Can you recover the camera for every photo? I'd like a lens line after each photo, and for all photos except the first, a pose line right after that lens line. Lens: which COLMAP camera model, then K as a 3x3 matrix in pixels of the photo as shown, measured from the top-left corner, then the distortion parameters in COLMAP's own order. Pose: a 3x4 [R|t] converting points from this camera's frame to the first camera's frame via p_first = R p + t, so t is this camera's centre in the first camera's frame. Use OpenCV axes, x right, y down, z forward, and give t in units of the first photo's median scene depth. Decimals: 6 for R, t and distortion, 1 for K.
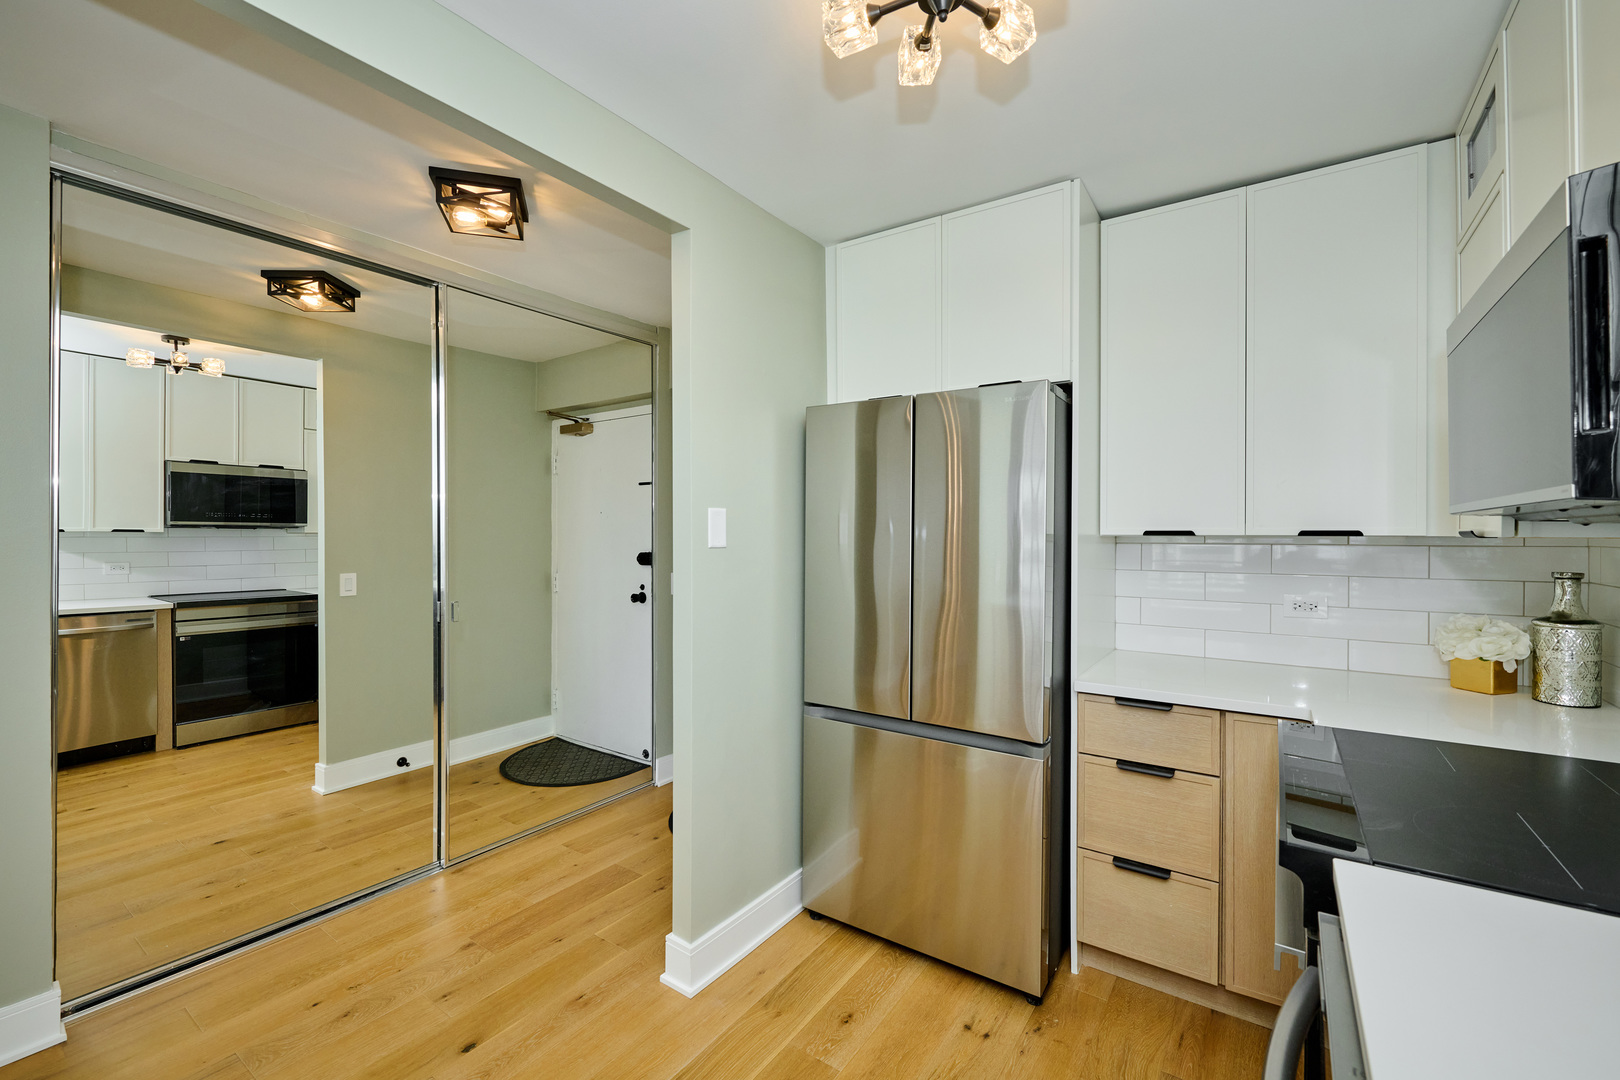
lens RADIAL K [[663.4, 0, 822.8], [0, 663.4, 536.9], [0, 0, 1]] dist [-0.009392, -0.000944]
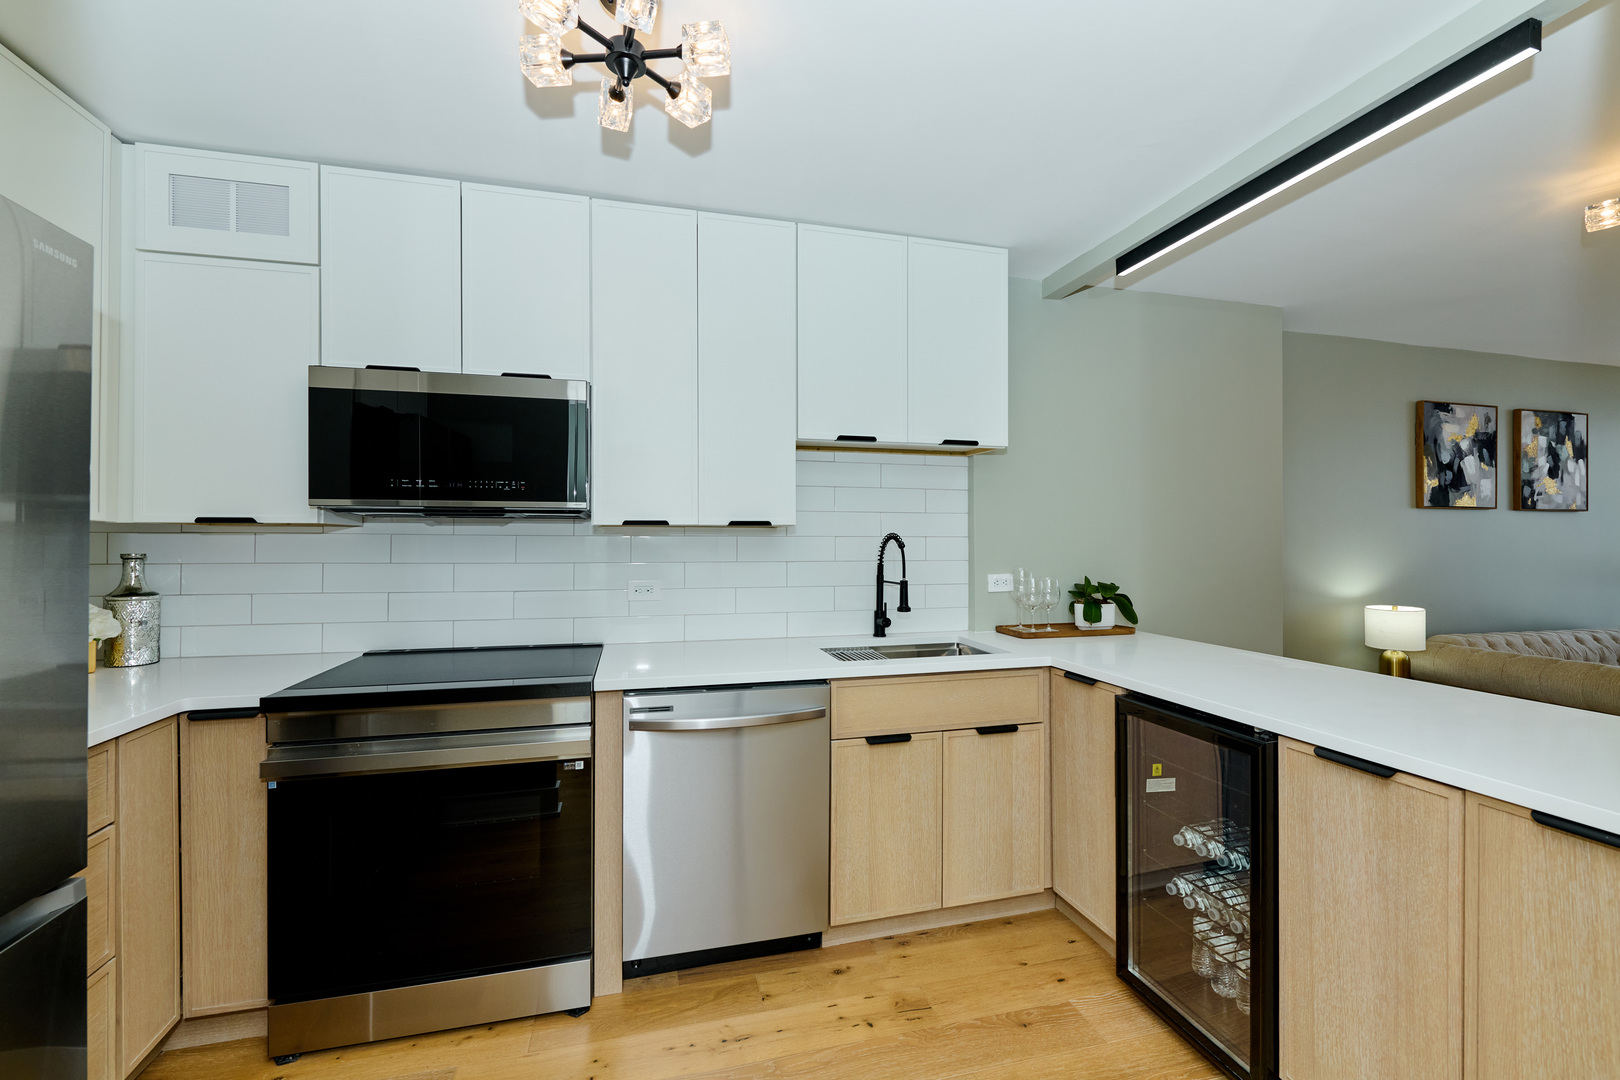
lens RADIAL K [[663.4, 0, 805.3], [0, 663.4, 534.2], [0, 0, 1]] dist [-0.009392, -0.000944]
pose [[-0.742053, 0.001994, 0.670338, -0.442095], [-0.002294, 0.999982, -0.005514, 0.016962], [-0.670337, -0.005629, -0.742036, 0.834616]]
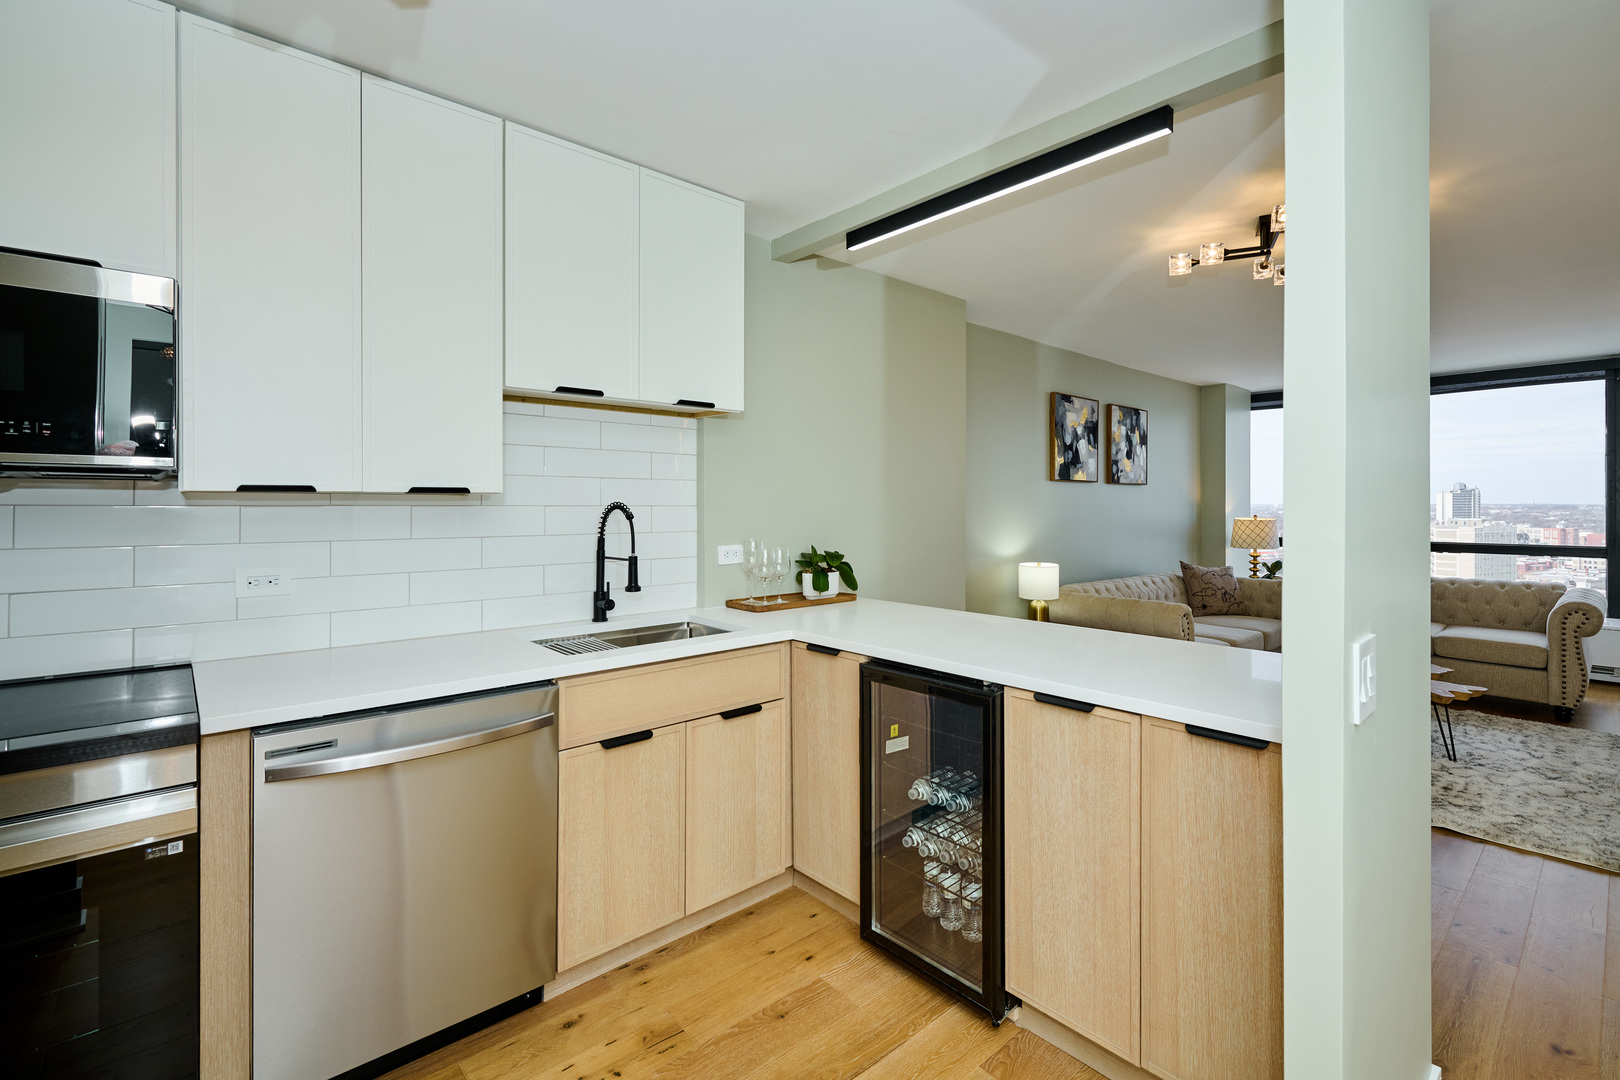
lens RADIAL K [[721.3, 0, 833.3], [0, 721.3, 500.9], [0, 0, 1]] dist [-0.006796, 0.000945]
pose [[-0.970207, -0.003096, 0.242259, -0.364149], [-0.003869, 0.999989, -0.002716, 0.007929], [-0.242247, -0.003572, -0.970208, 0.861254]]
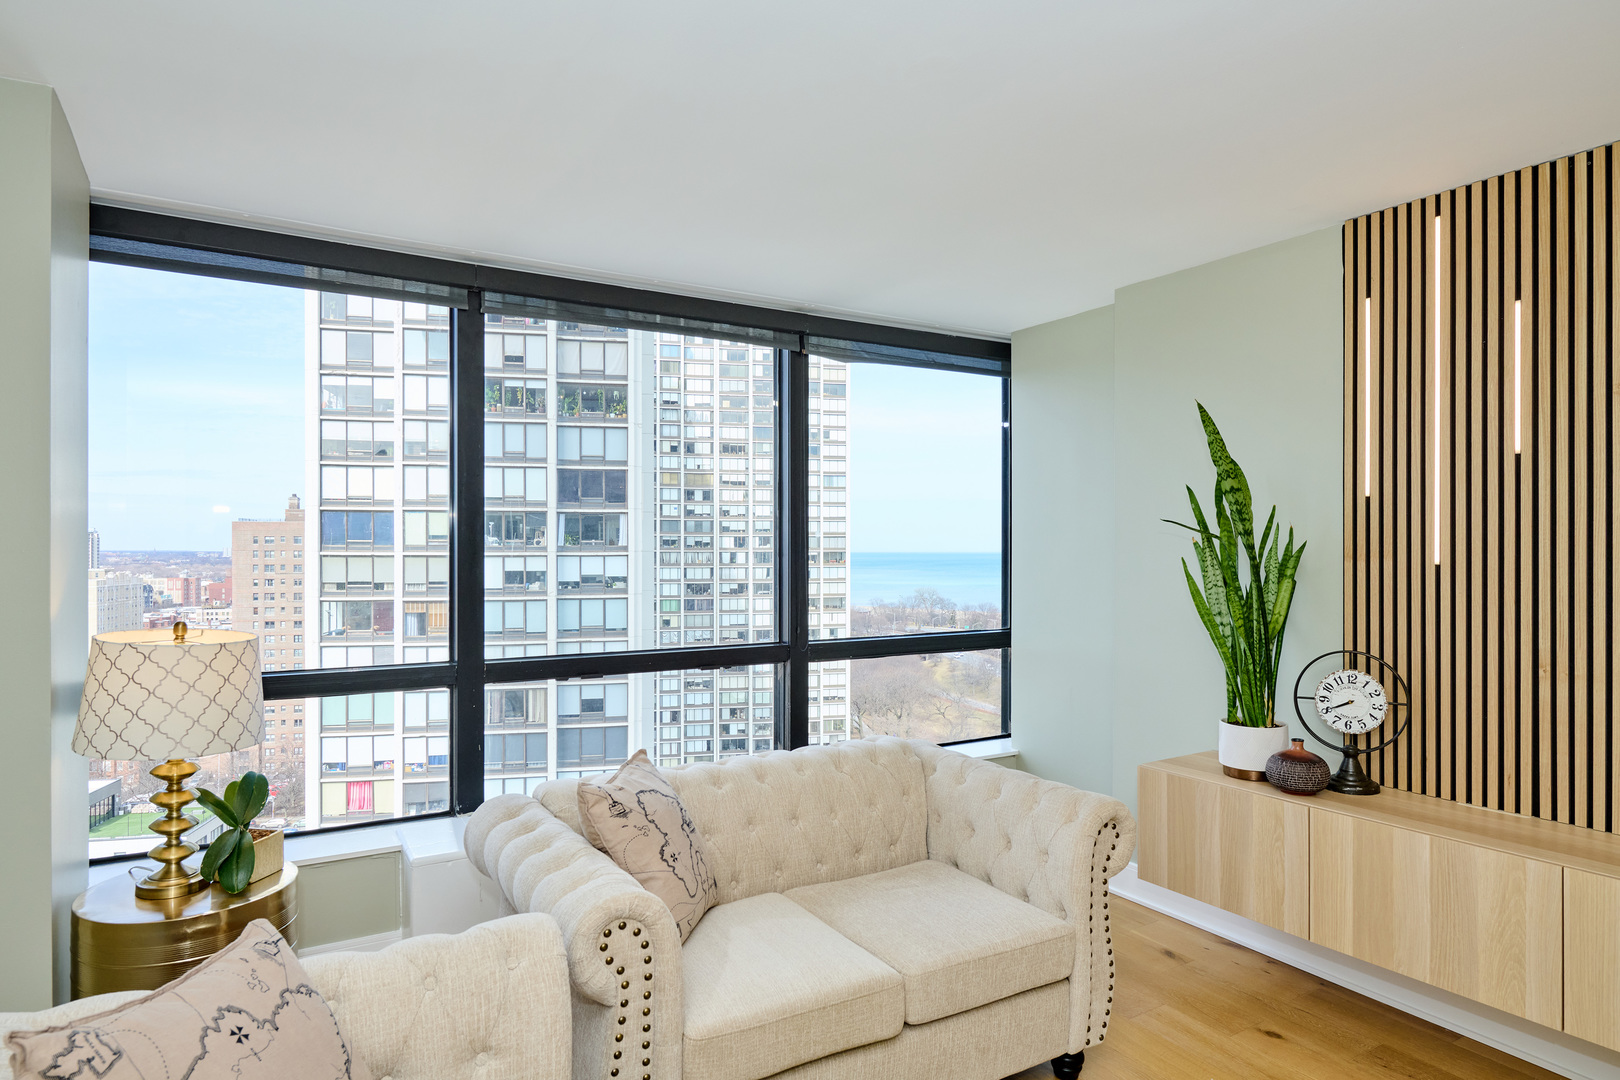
lens RADIAL K [[945.1, 0, 796.4], [0, 945.1, 542.6], [0, 0, 1]] dist [0.006535, -0.009166]
pose [[-0.424354, -0.011244, -0.905427, -0.670248], [-0.002133, 0.999933, -0.011418, -0.024750], [0.905494, -0.002914, -0.424349, -1.331939]]
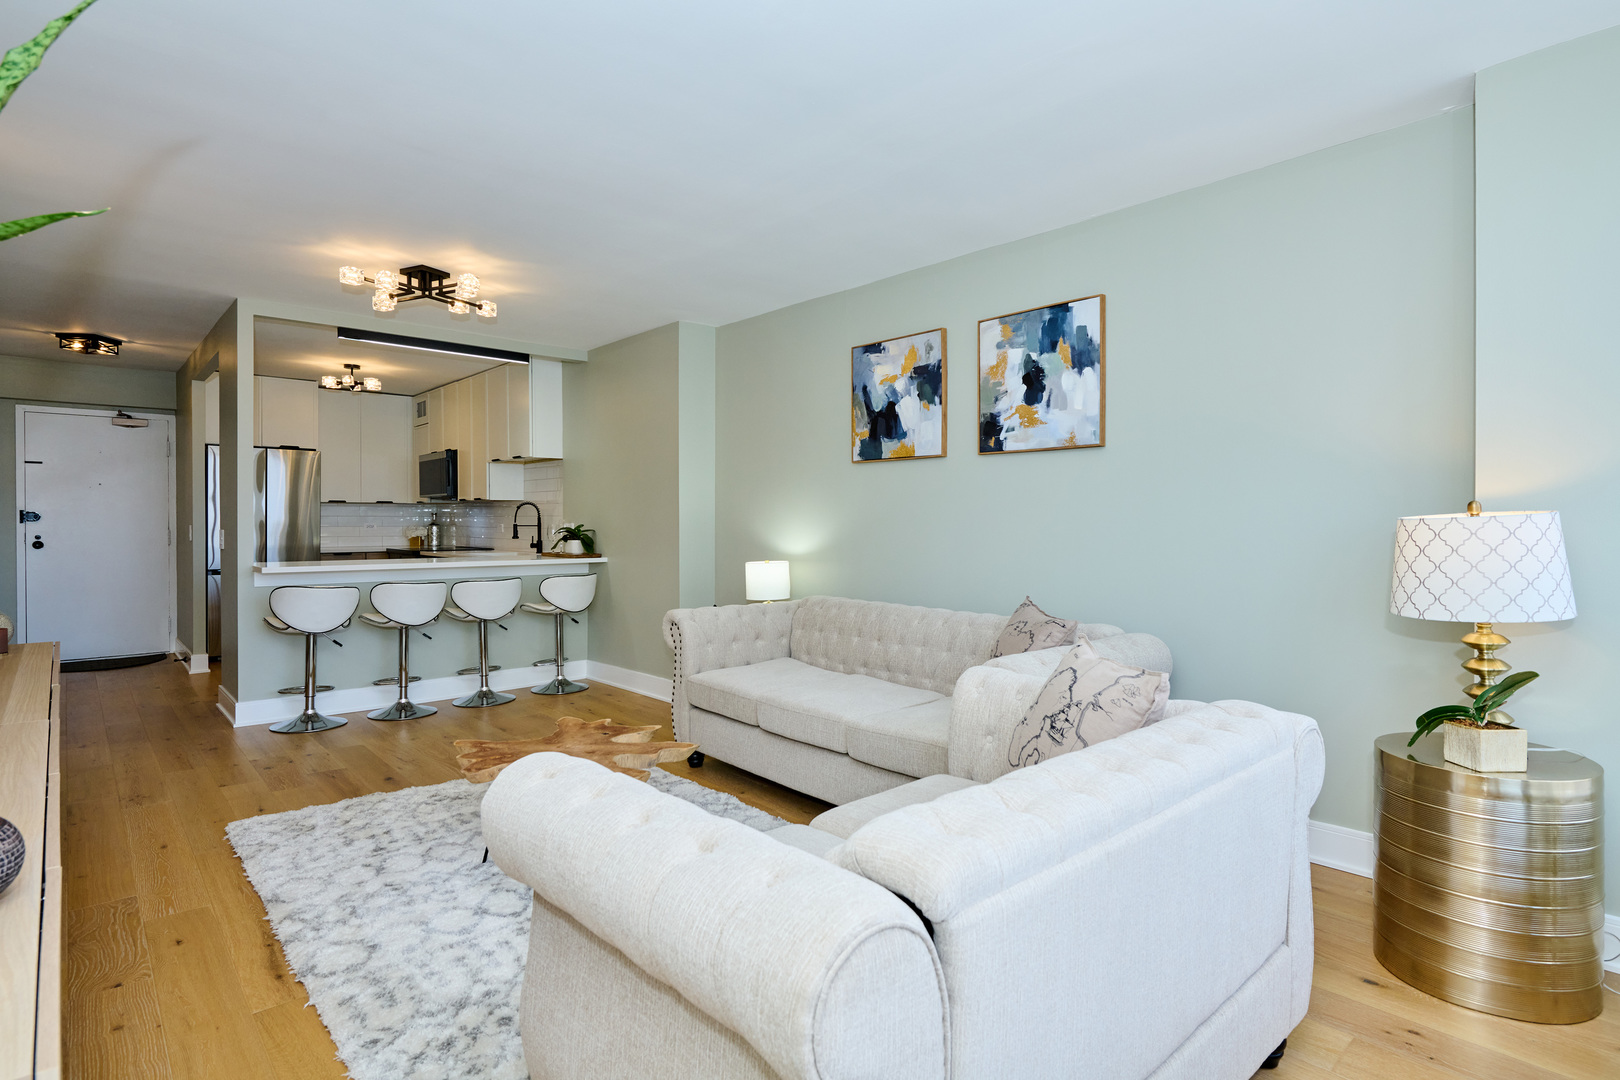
lens RADIAL K [[816.9, 0, 812.6], [0, 816.9, 533.5], [0, 0, 1]] dist [-0.015523, 0.002491]
pose [[0.236091, -0.016242, 0.971595, -2.406550], [-0.000792, 0.999857, 0.016907, 0.071879], [-0.971731, -0.004761, 0.236044, -1.842501]]
